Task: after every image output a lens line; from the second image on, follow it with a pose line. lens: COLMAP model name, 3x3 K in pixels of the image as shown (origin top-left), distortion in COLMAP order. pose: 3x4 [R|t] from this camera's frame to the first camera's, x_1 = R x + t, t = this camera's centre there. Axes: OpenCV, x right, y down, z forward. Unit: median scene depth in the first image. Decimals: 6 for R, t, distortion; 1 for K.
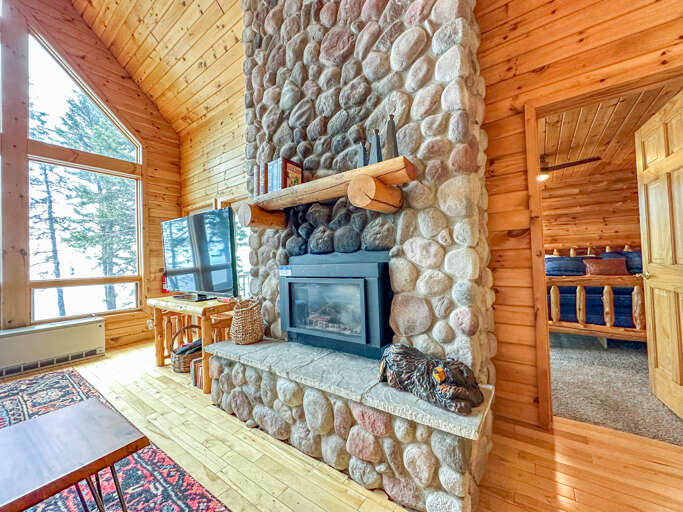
lens RADIAL K [[272.8, 0, 342.4], [0, 272.8, 255.8], [0, 0, 1]] dist [-0.001926, -0.000071]
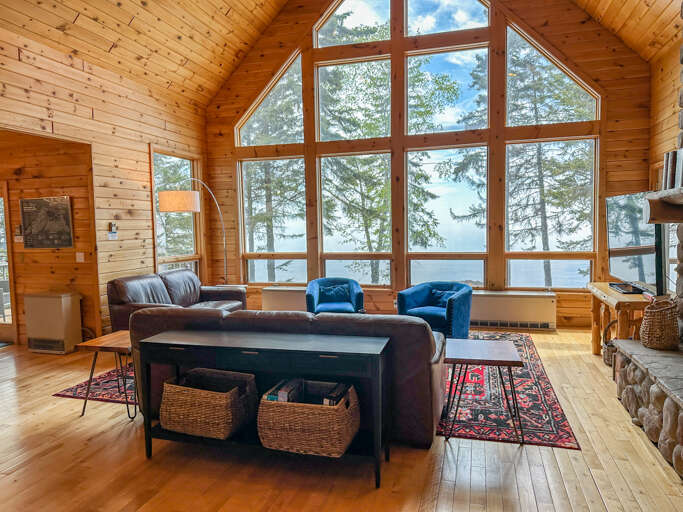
lens RADIAL K [[481.6, 0, 336.9], [0, 481.6, 256.0], [0, 0, 1]] dist [0.013198, -0.012023]
pose [[0.336162, 0.087030, -0.937774, 0.871538], [0.028672, 0.994314, 0.102556, -0.200436], [0.941367, -0.061363, 0.331756, -0.577190]]
